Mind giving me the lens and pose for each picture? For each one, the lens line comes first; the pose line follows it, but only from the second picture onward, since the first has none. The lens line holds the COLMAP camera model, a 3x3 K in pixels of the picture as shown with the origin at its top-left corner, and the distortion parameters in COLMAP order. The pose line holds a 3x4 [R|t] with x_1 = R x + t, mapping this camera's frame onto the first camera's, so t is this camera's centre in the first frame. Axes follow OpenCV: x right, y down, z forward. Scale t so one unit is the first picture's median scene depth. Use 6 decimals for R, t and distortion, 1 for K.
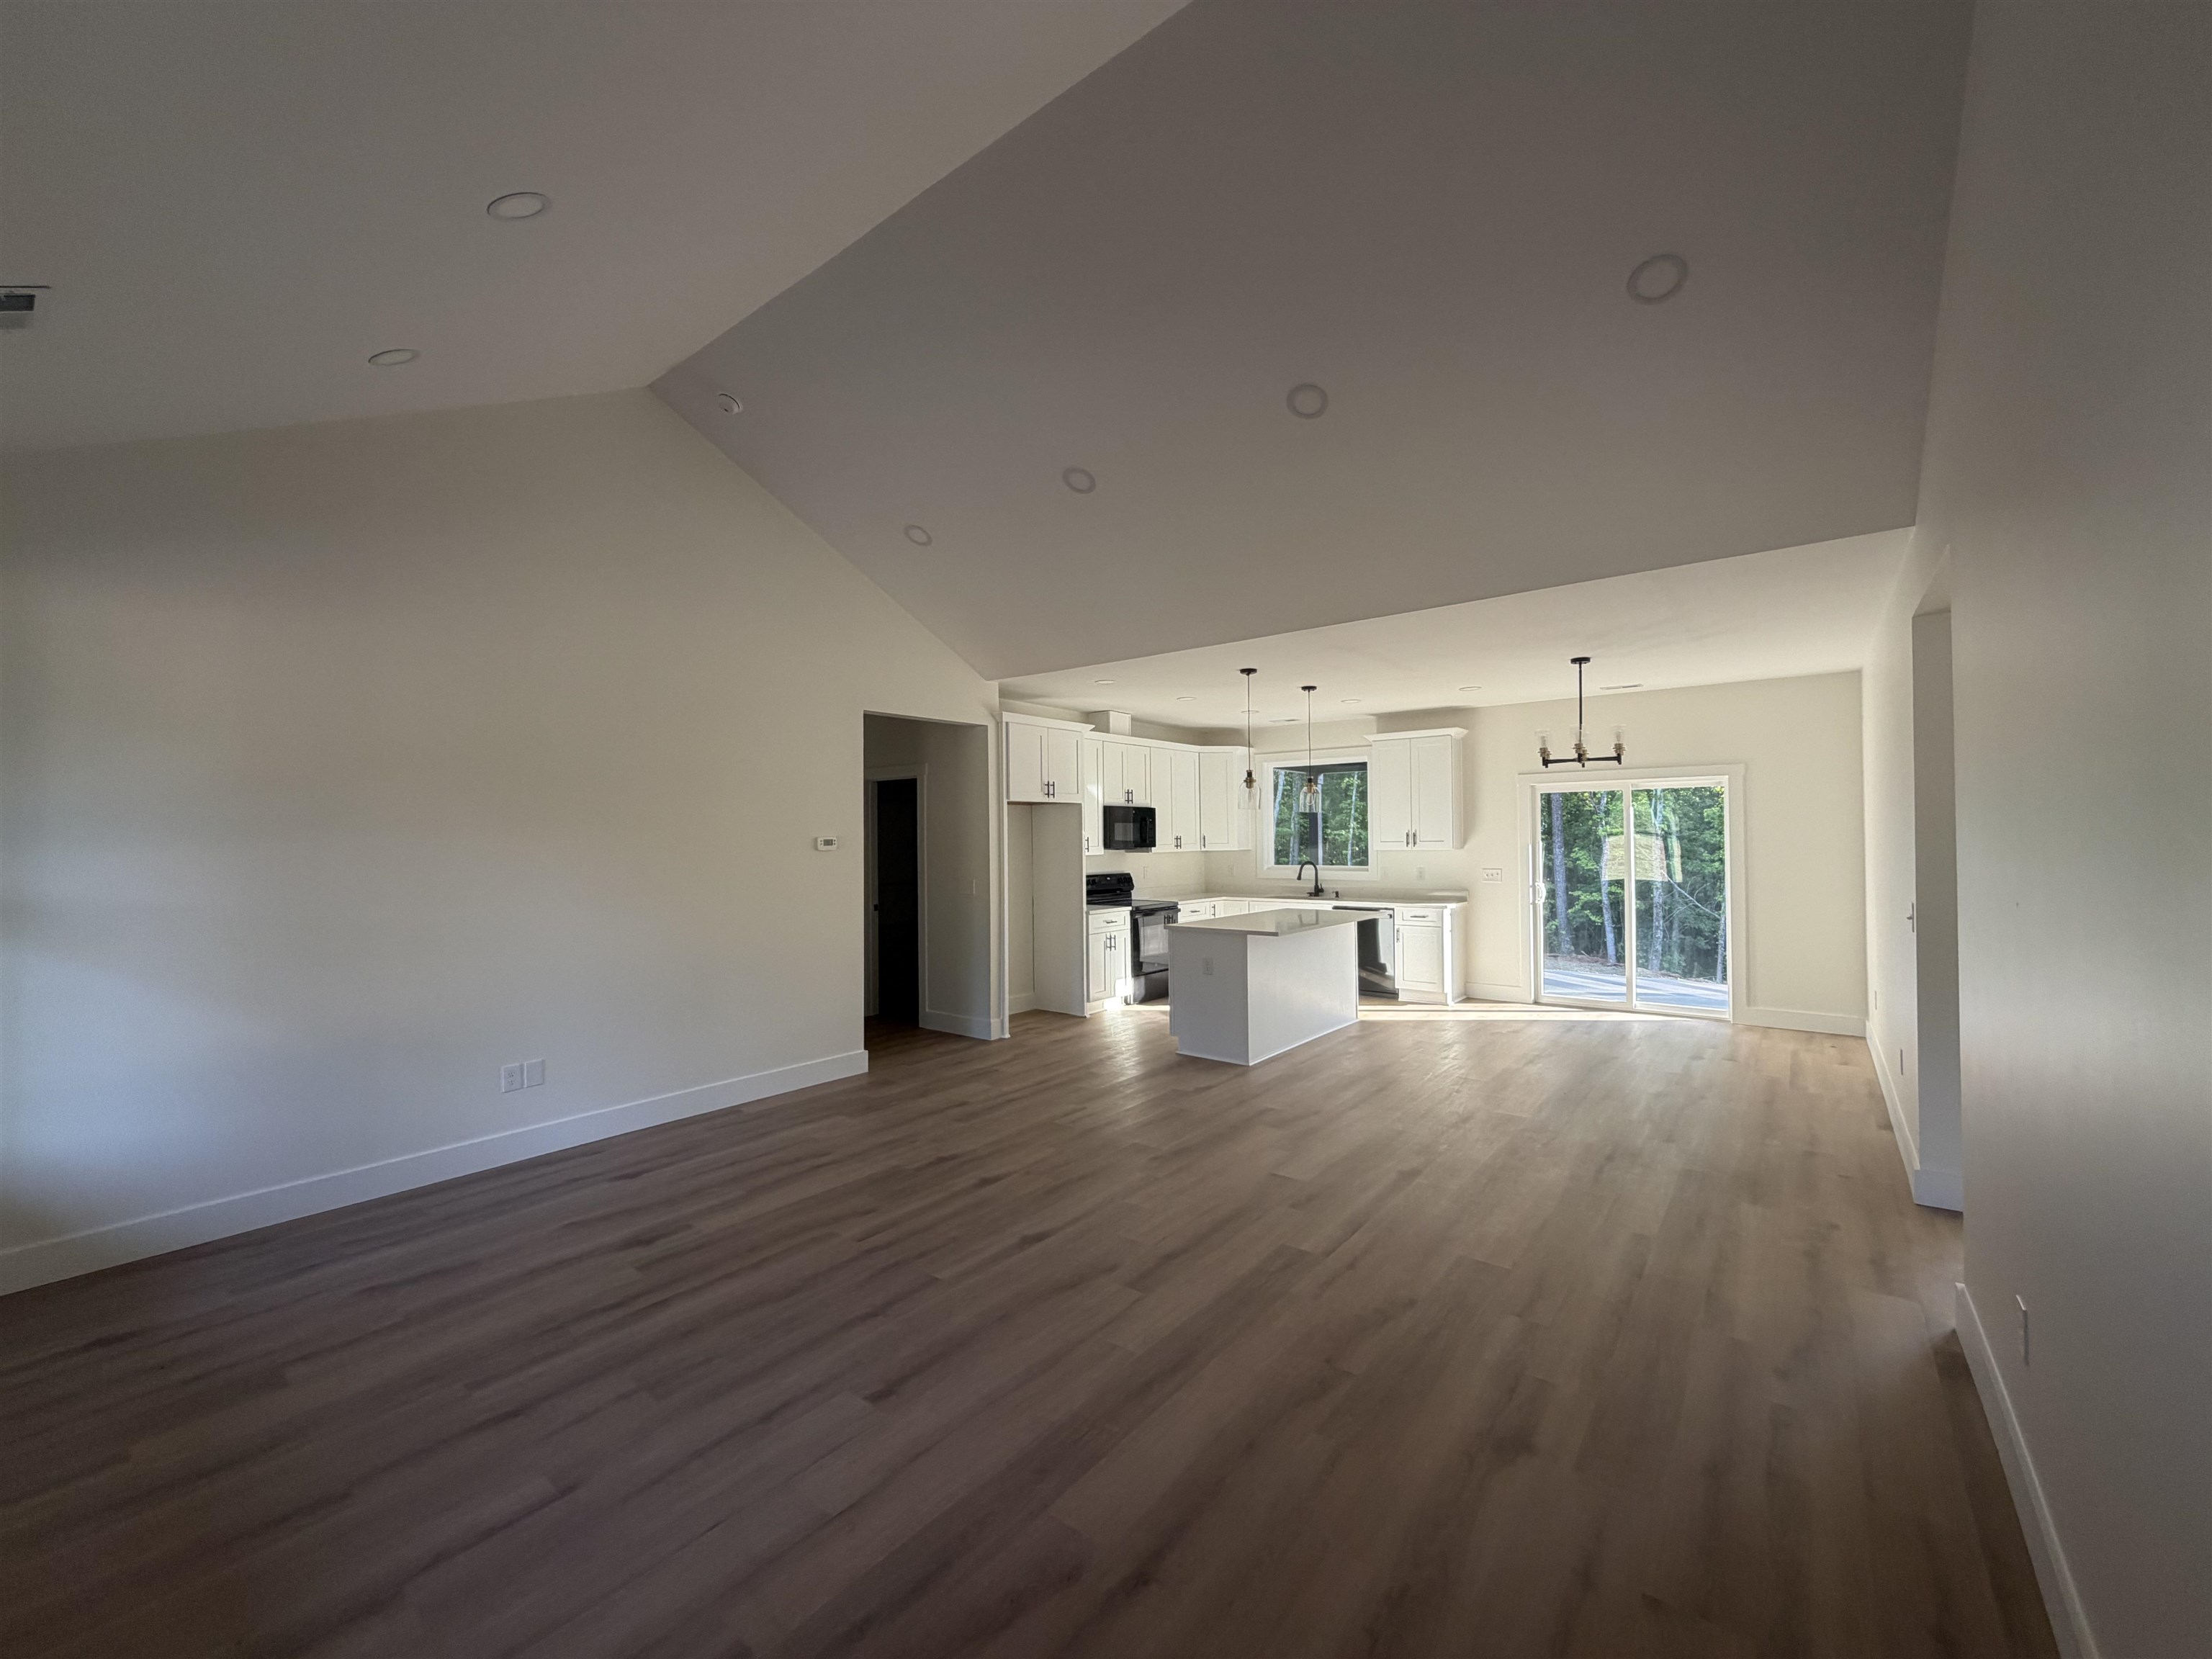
lens RADIAL K [[881.7, 0, 1103.2], [0, 881.7, 831.3], [0, 0, 1]] dist [0.000889, -0.000108]
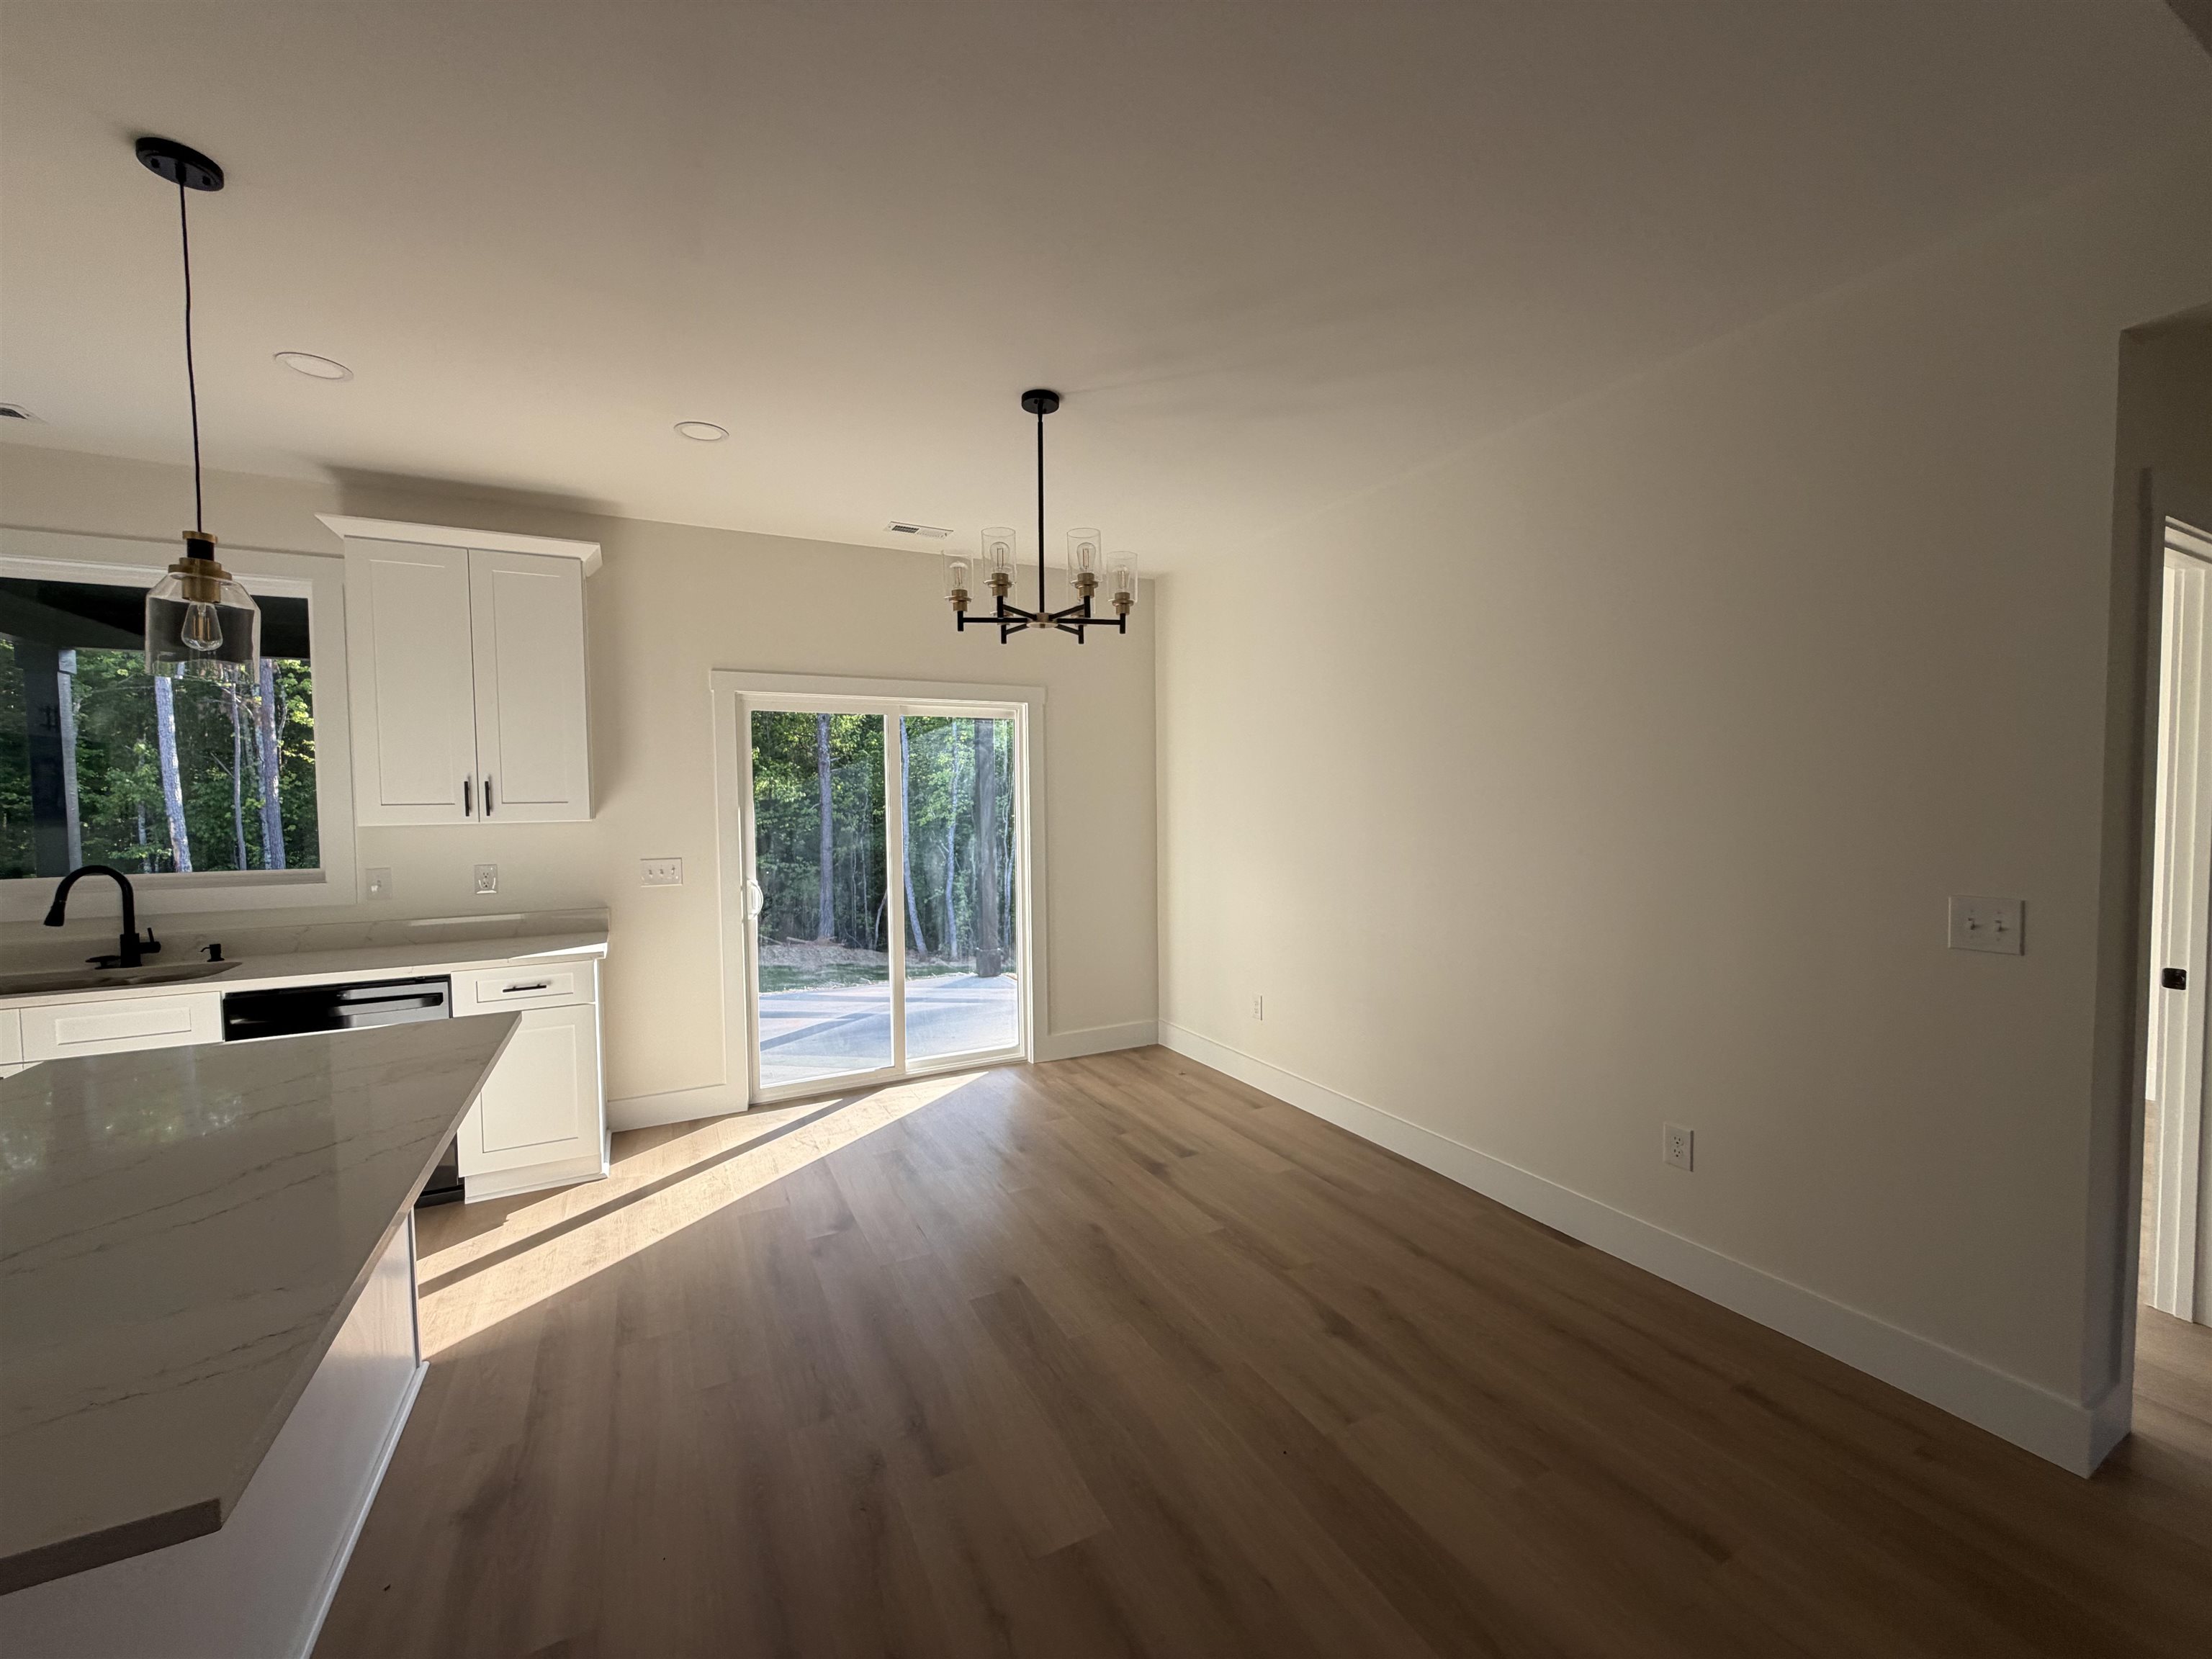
lens RADIAL K [[881.7, 0, 1103.2], [0, 881.7, 831.3], [0, 0, 1]] dist [0.000889, -0.000108]
pose [[0.409008, -0.030518, 0.912020, 0.188687], [-0.002261, 0.999404, 0.034456, 0.019846], [-0.912528, -0.016155, 0.408695, 1.133645]]
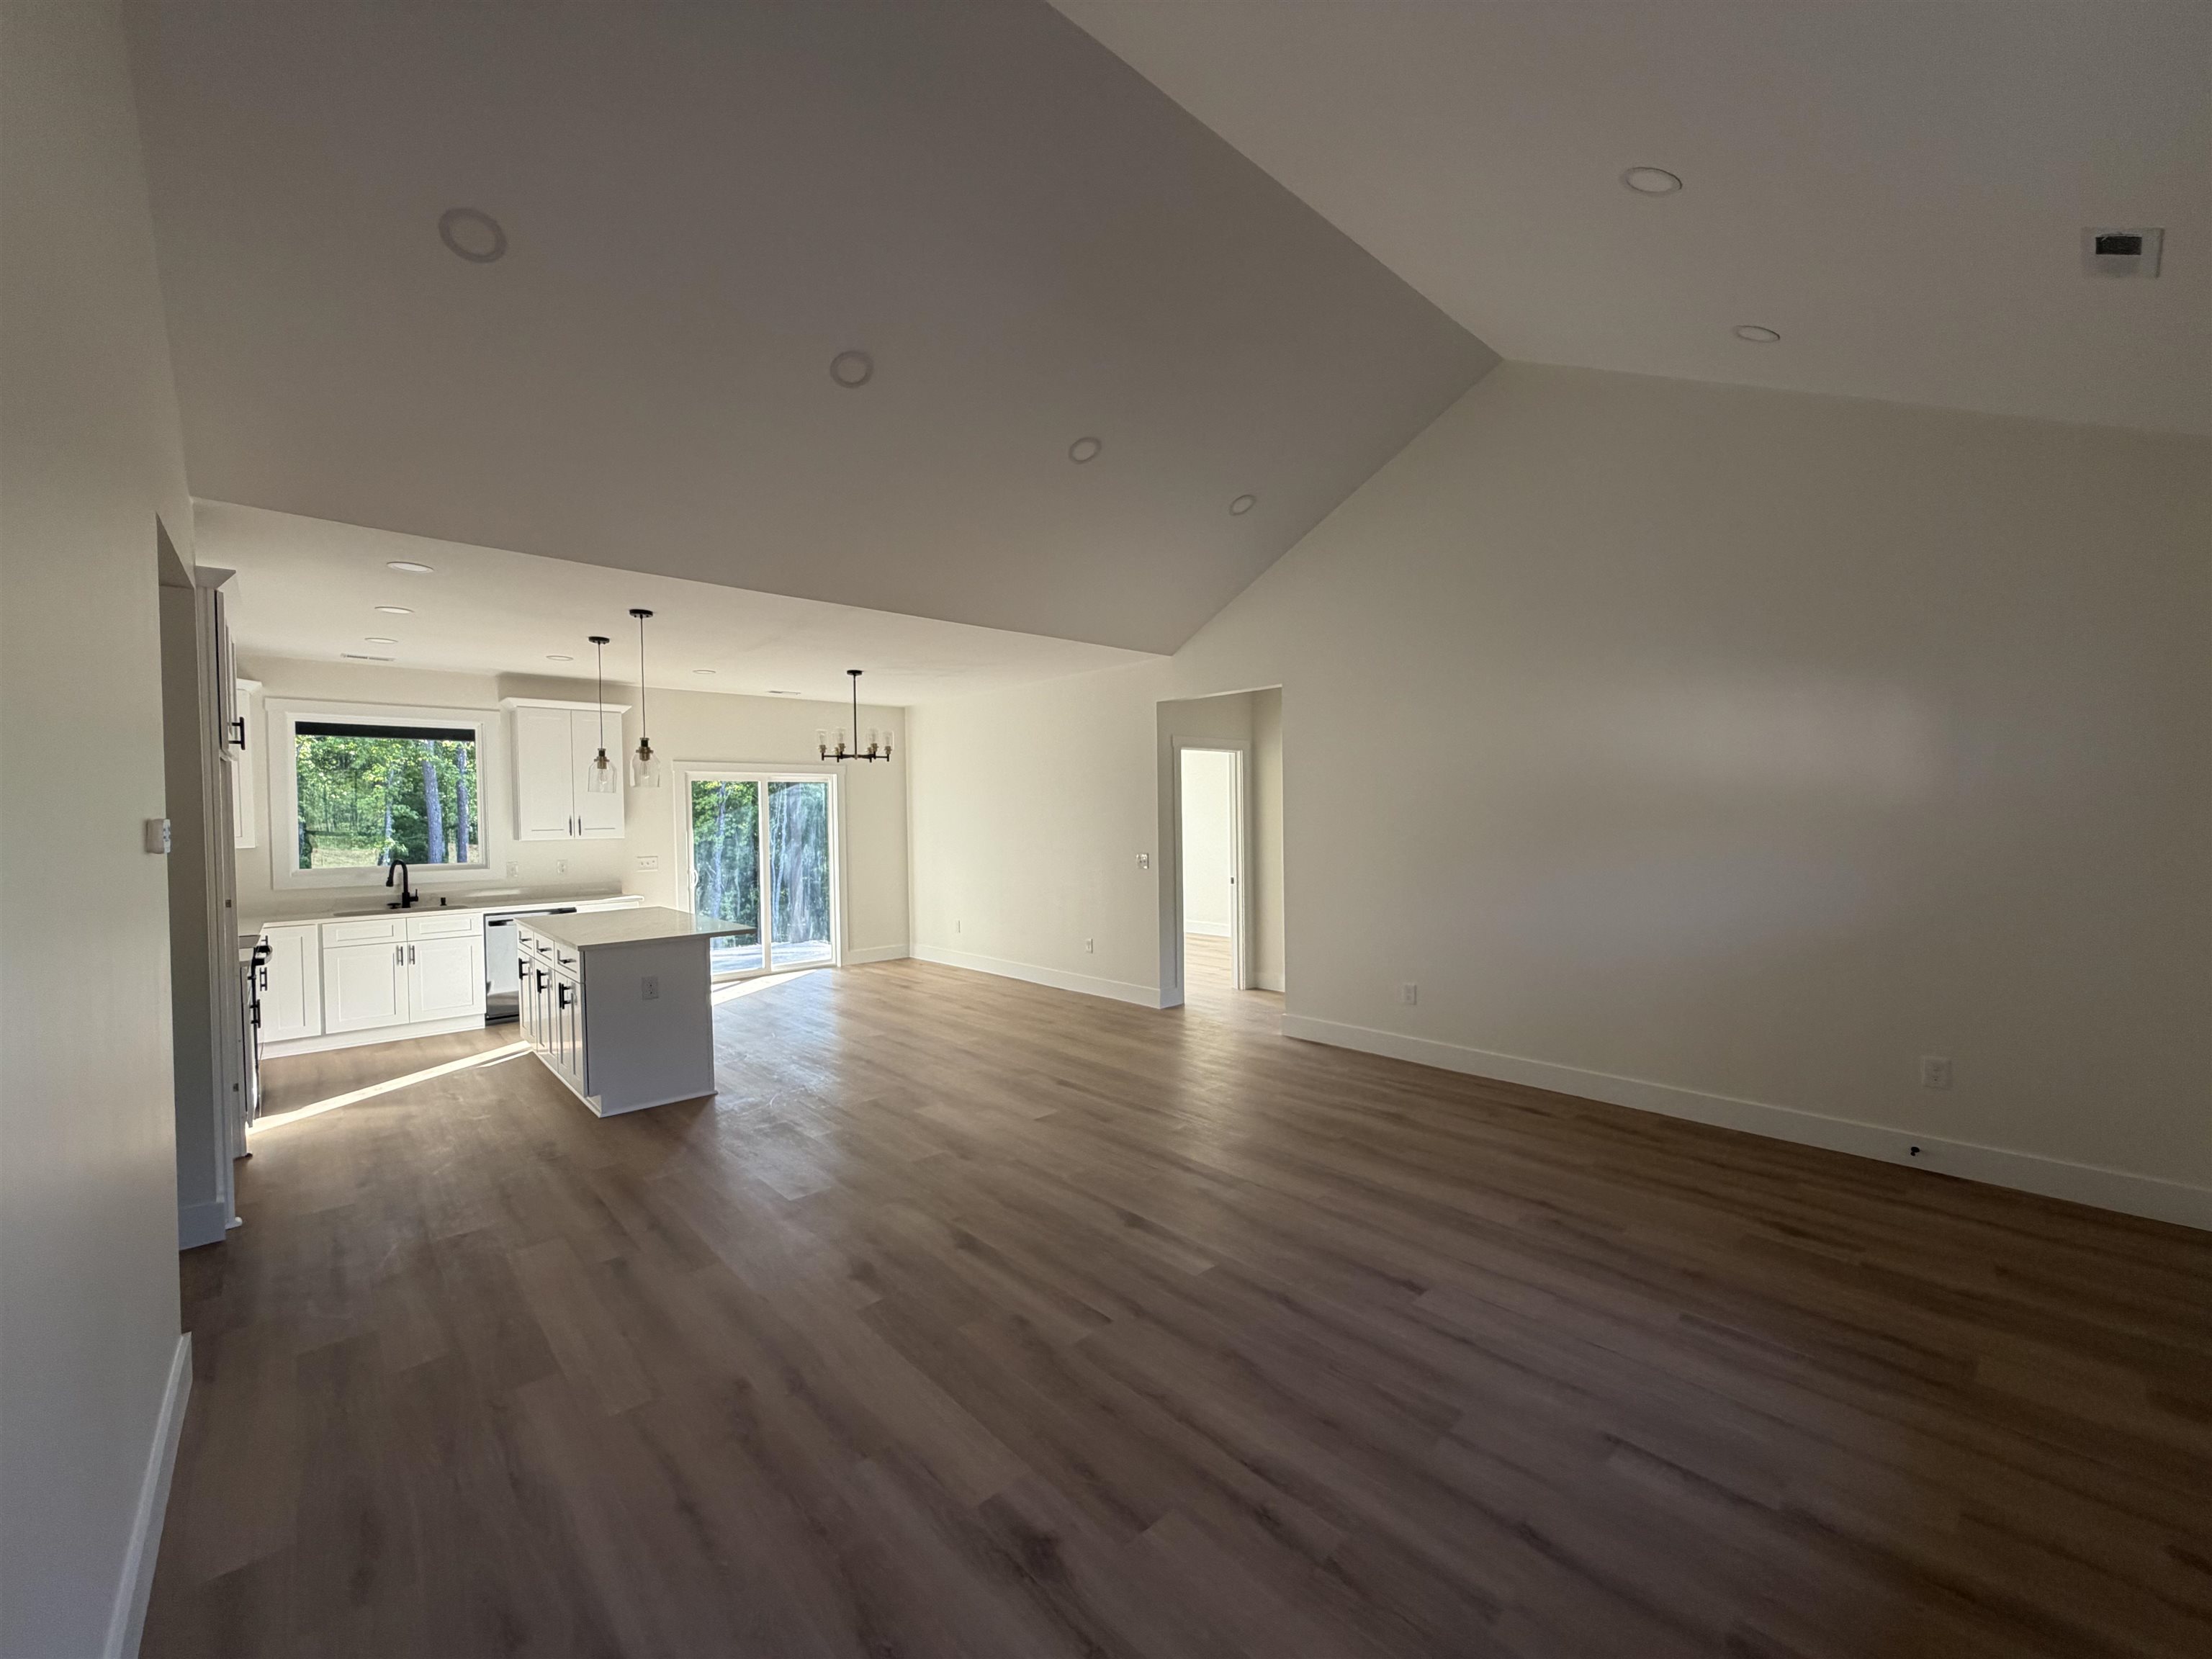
lens RADIAL K [[881.7, 0, 1103.2], [0, 881.7, 831.3], [0, 0, 1]] dist [0.000889, -0.000108]
pose [[0.157088, -0.010856, 0.987525, -0.843865], [0.003610, 0.999939, 0.010418, 0.012686], [-0.987578, 0.001928, 0.157118, 0.703387]]
